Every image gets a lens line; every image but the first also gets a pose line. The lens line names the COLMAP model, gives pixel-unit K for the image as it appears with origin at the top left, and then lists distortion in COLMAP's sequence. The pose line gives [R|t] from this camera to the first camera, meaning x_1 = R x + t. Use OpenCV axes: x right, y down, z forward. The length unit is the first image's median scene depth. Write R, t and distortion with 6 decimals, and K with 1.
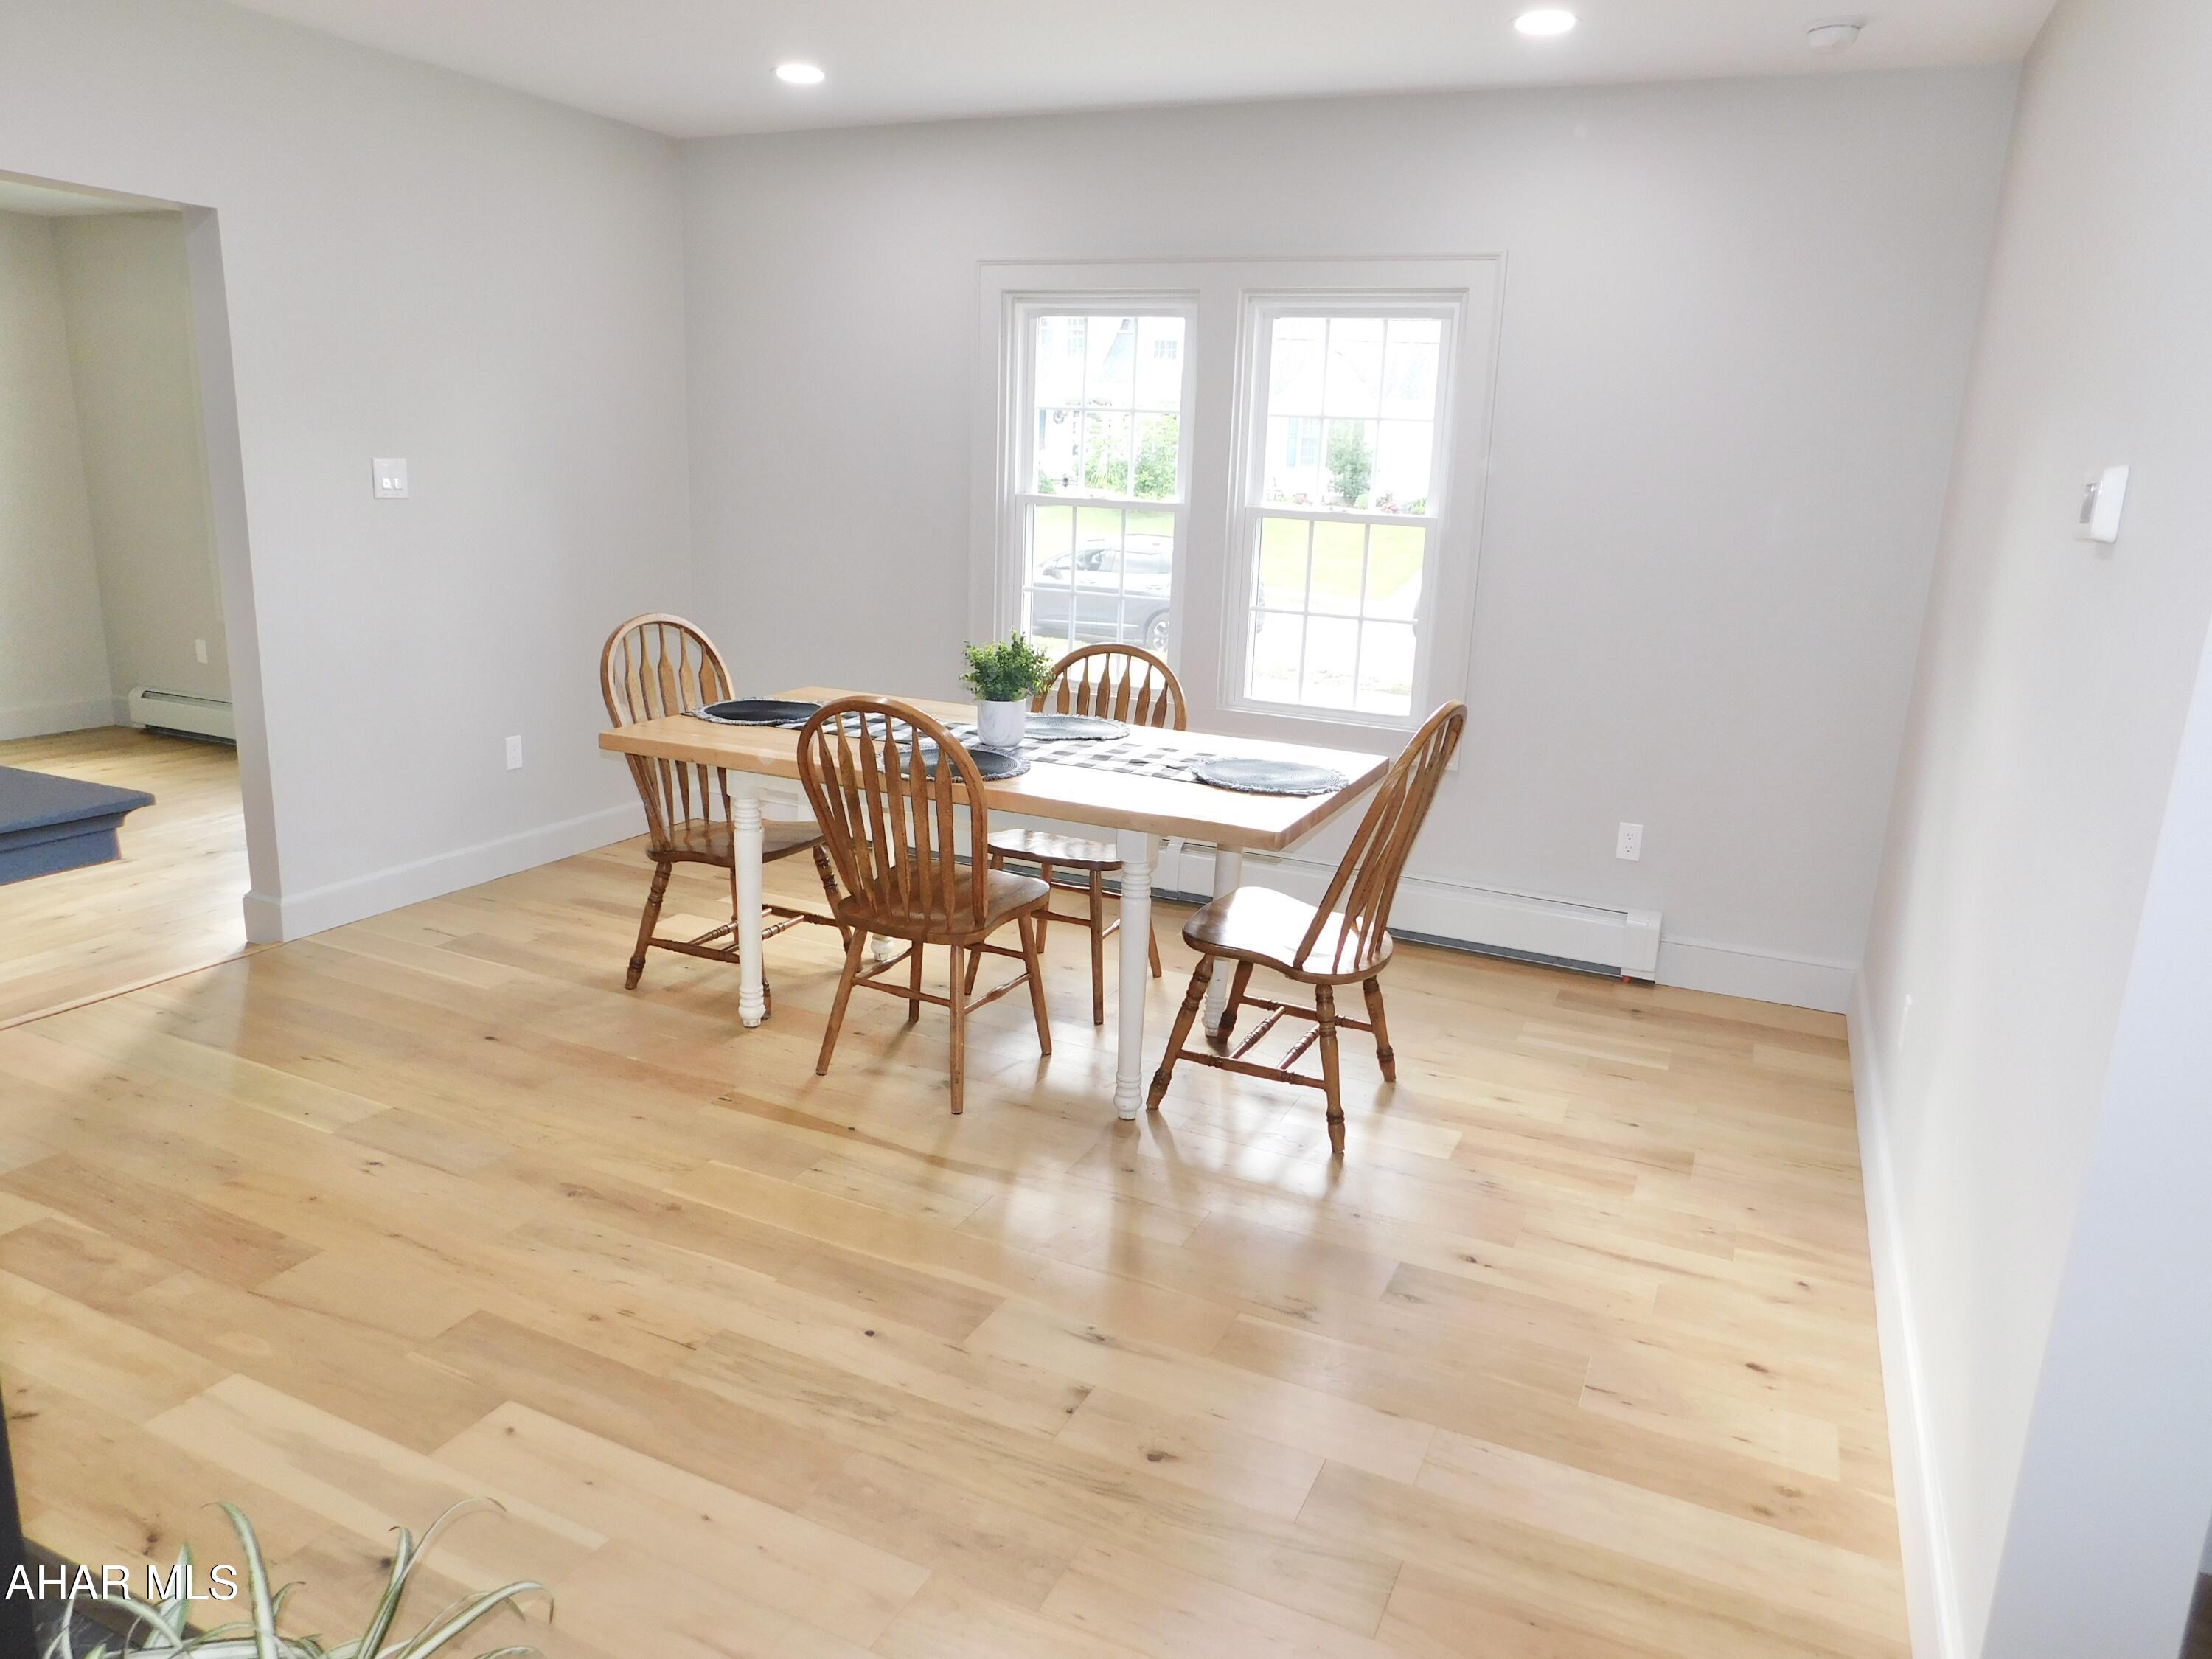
lens RADIAL K [[1476.8, 0, 1106.0], [0, 1476.8, 829.5], [0, 0, 1]] dist [-0.008571, -0.001649]
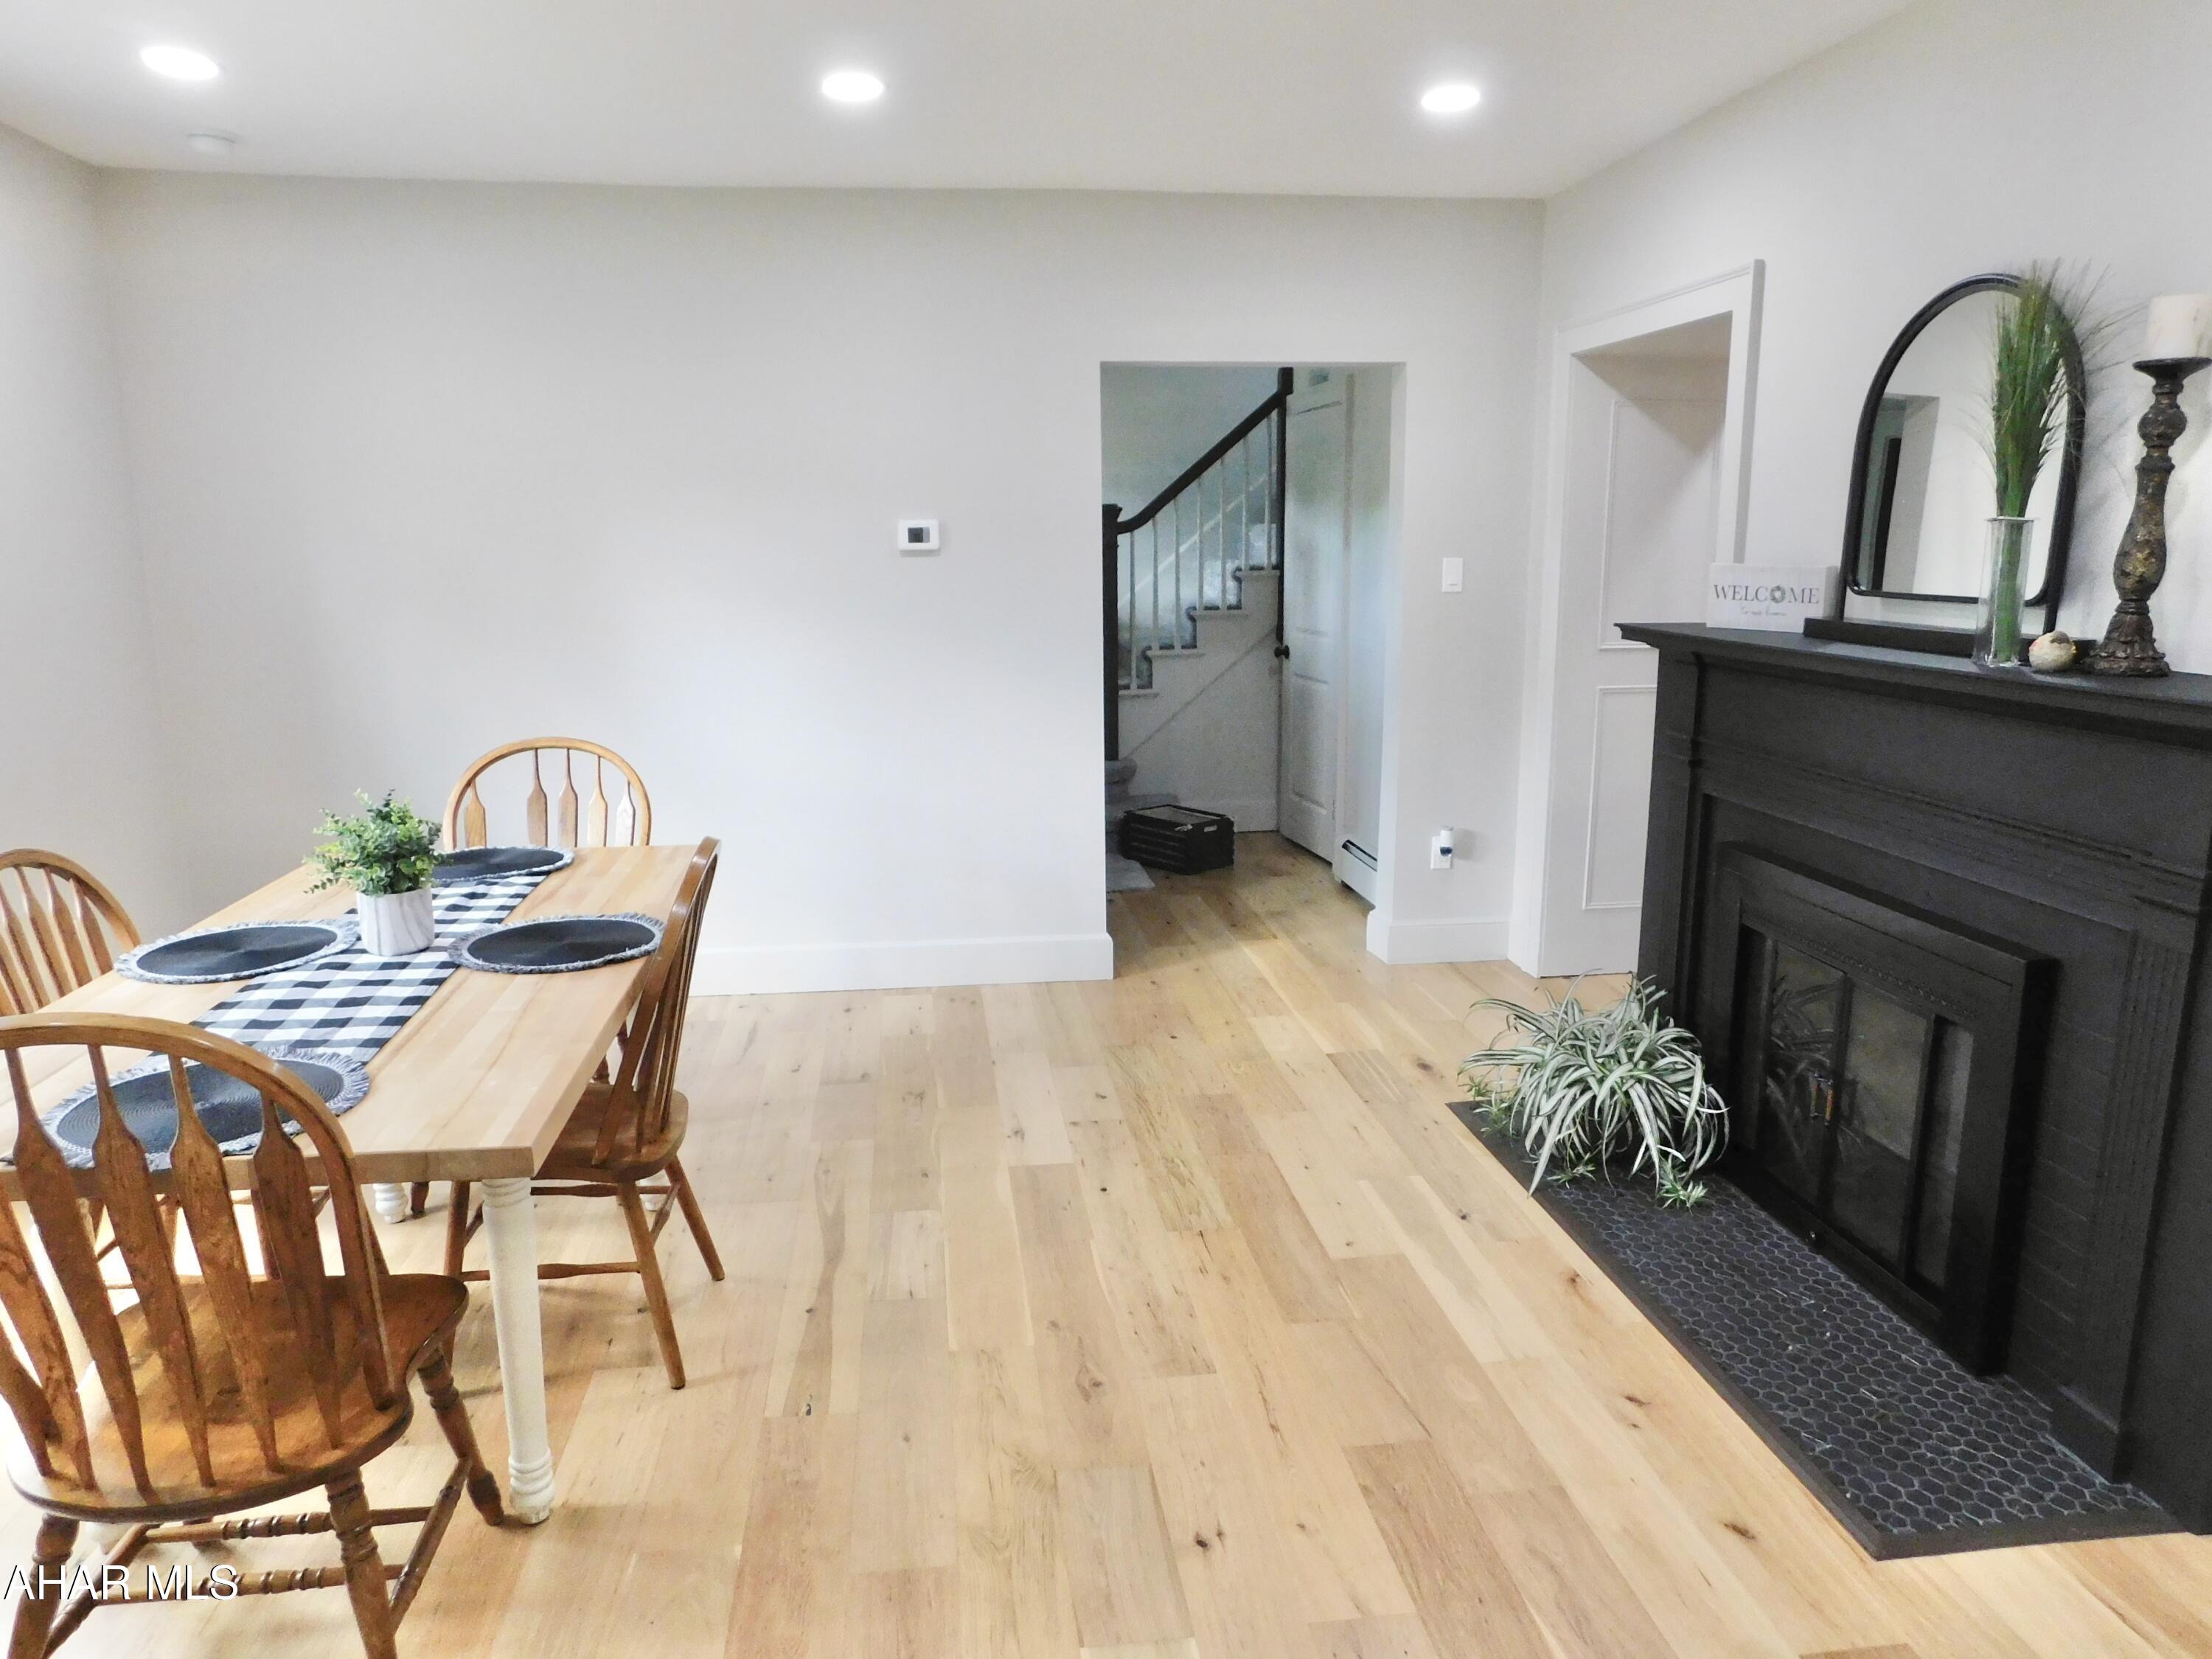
lens RADIAL K [[1476.8, 0, 1106.0], [0, 1476.8, 829.5], [0, 0, 1]] dist [-0.008571, -0.001649]
pose [[-0.537720, -0.211575, 0.816145, -1.209367], [0.177339, 0.917965, 0.354811, -0.445164], [-0.824262, 0.335523, -0.456088, 1.527812]]
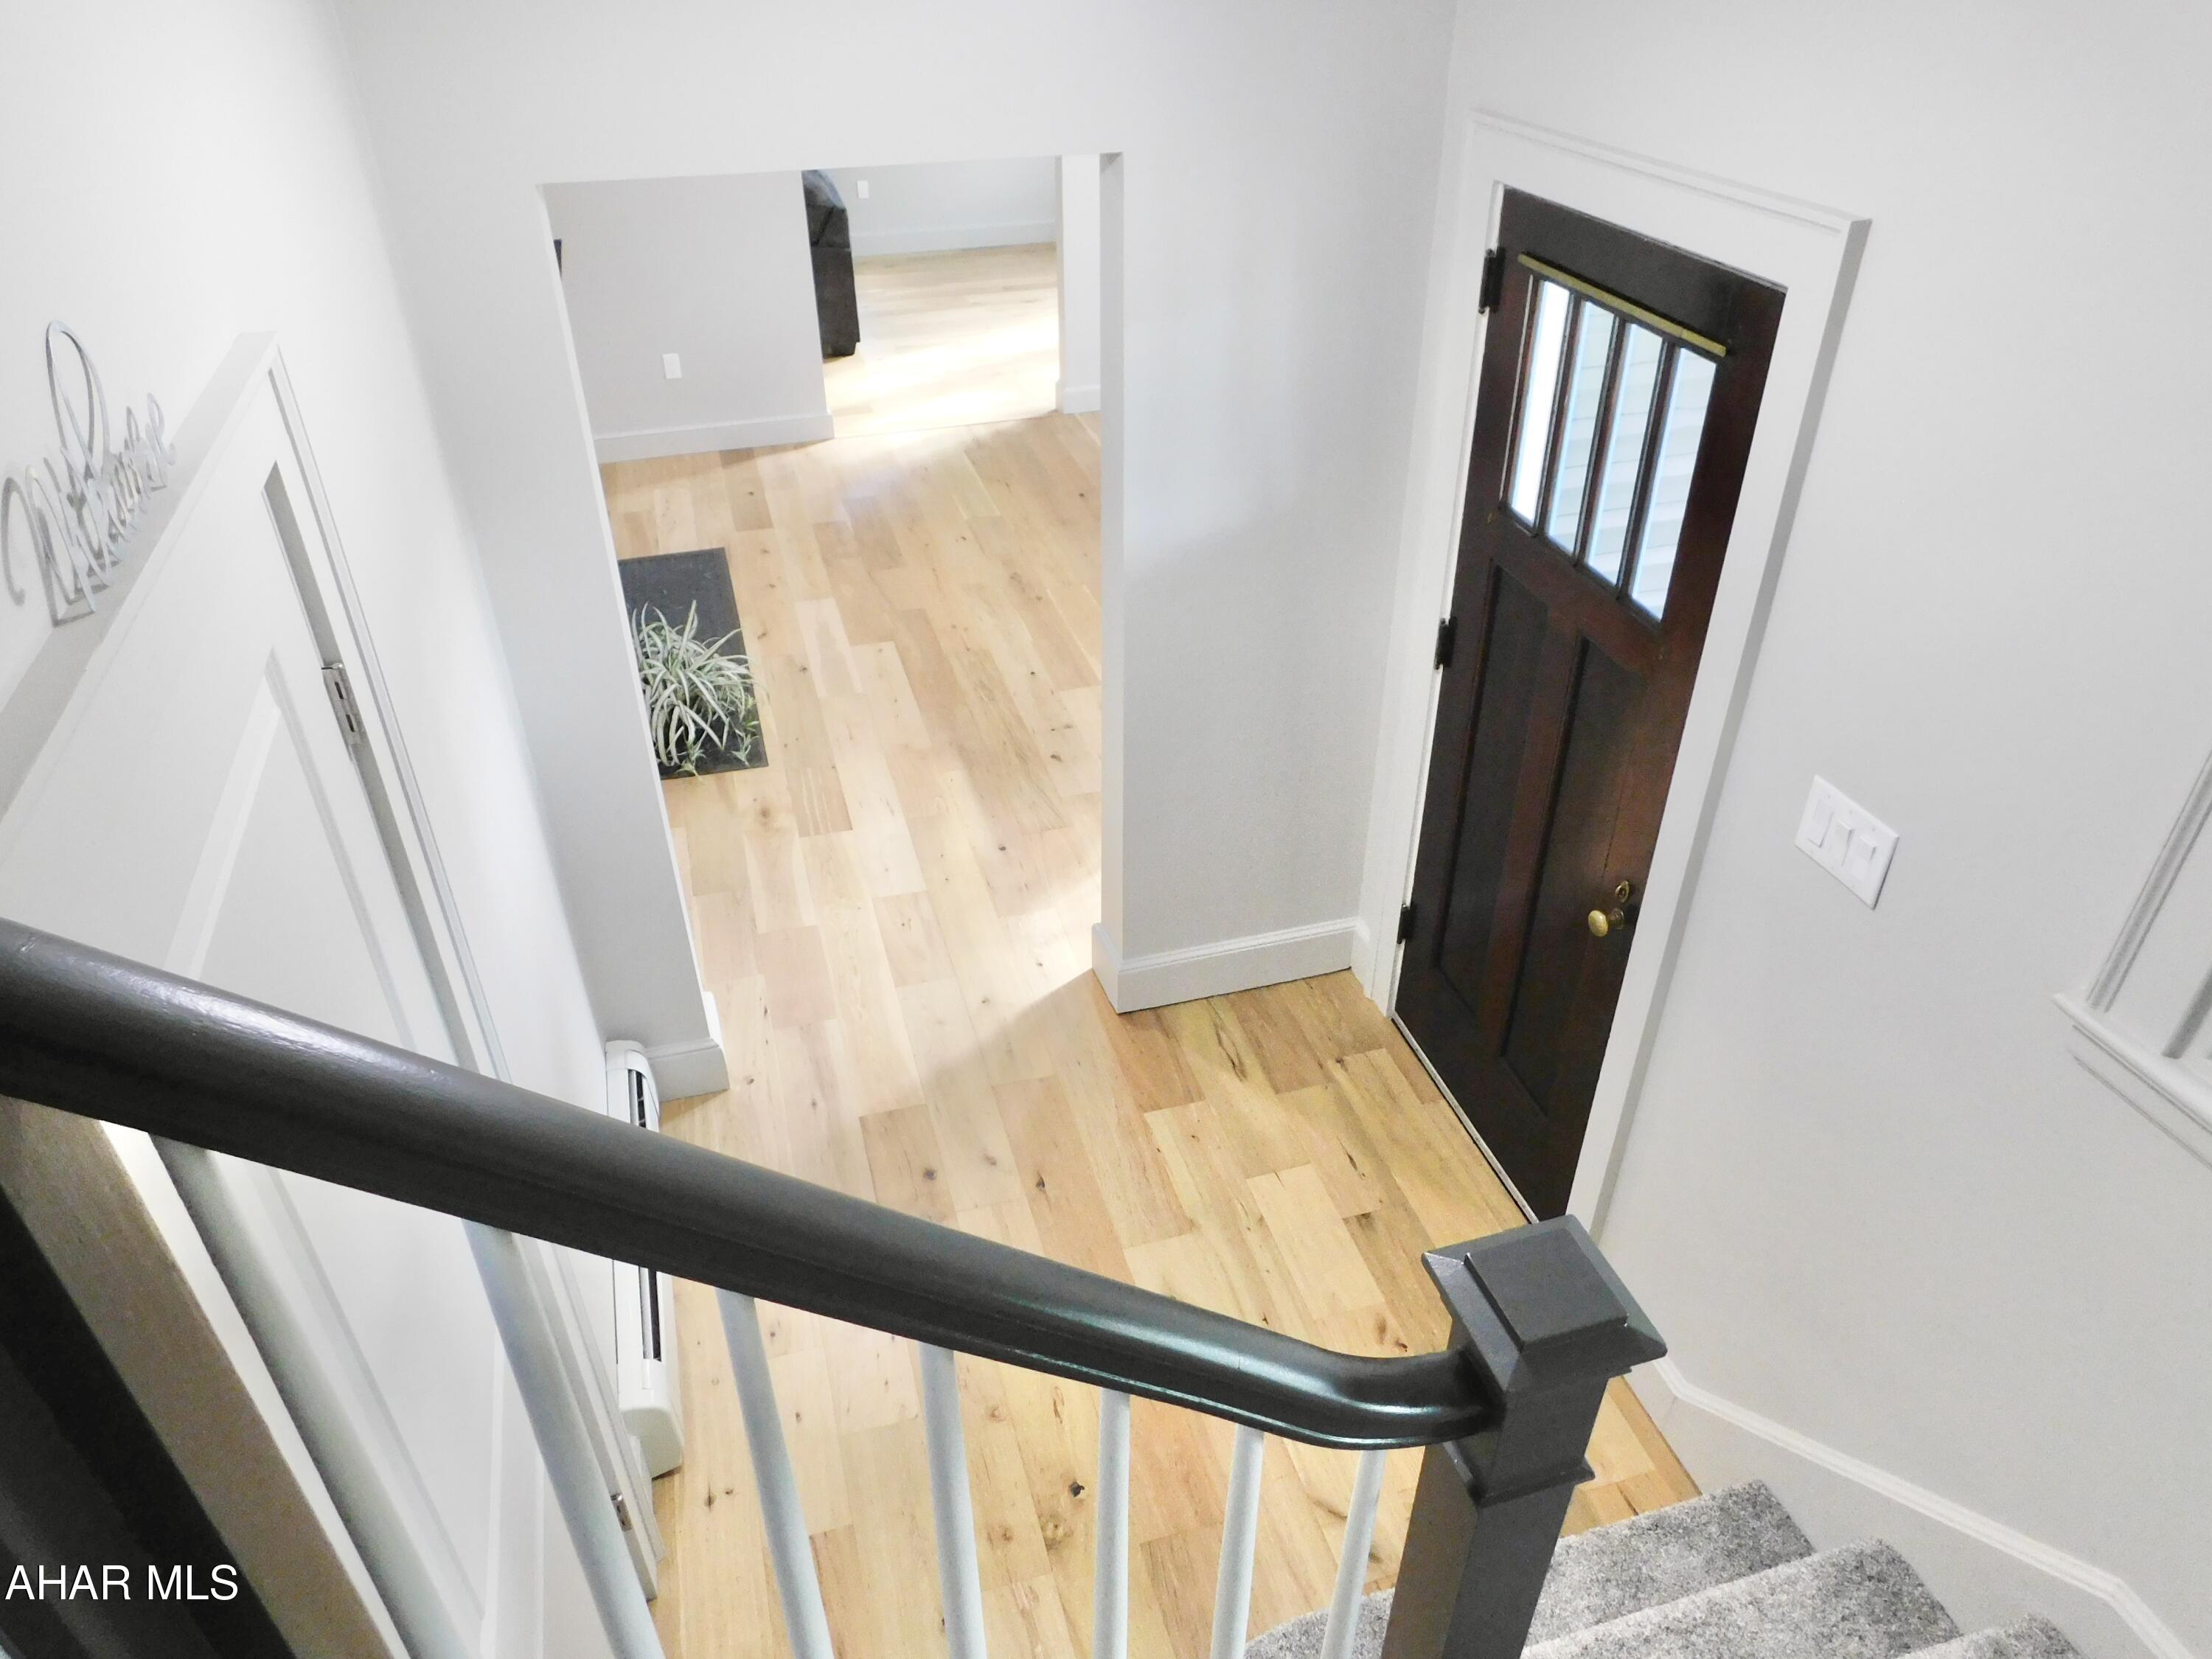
lens RADIAL K [[1476.8, 0, 1106.0], [0, 1476.8, 829.5], [0, 0, 1]] dist [-0.008571, -0.001649]
pose [[0.660486, 0.383544, -0.645486, 1.338518], [-0.145263, 0.908719, 0.391316, -0.284144], [0.736652, -0.164694, 0.655911, -0.311117]]
